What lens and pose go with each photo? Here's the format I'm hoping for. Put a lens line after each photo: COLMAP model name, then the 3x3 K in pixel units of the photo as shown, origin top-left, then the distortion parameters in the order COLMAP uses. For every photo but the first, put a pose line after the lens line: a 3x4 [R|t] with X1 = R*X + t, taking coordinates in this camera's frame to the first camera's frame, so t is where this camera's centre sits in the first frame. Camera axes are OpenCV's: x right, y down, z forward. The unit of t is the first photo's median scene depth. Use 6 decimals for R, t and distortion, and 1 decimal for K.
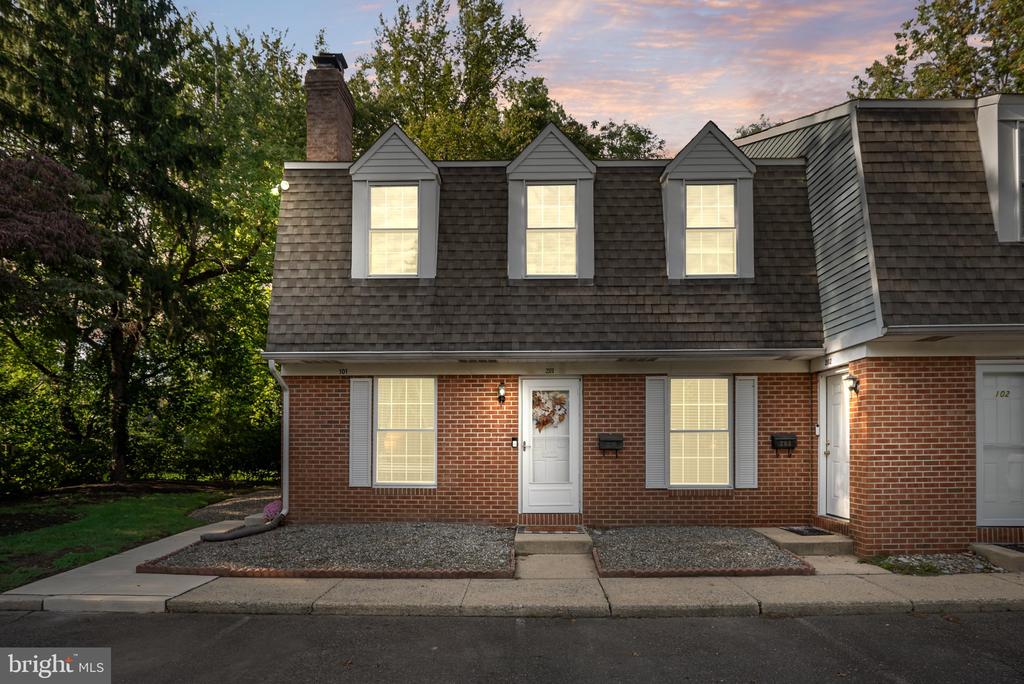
lens RADIAL K [[515.6, 0, 508.7], [0, 515.6, 341.8], [0, 0, 1]] dist [-0.004518, -0.000624]
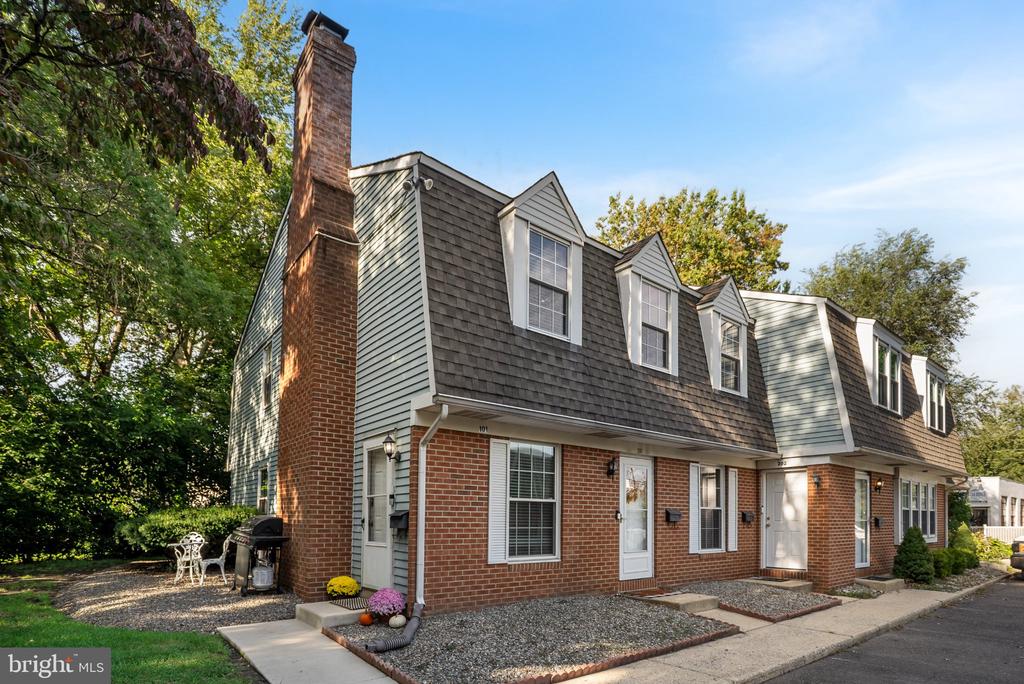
lens RADIAL K [[508.4, 0, 509.6], [0, 508.4, 414.7], [0, 0, 1]] dist [-0.000384, -0.000096]
pose [[0.770189, 0.135404, 0.623278, -0.834875], [-0.132612, 0.989846, -0.051170, 0.073059], [-0.623878, -0.043243, 0.780325, 0.327227]]
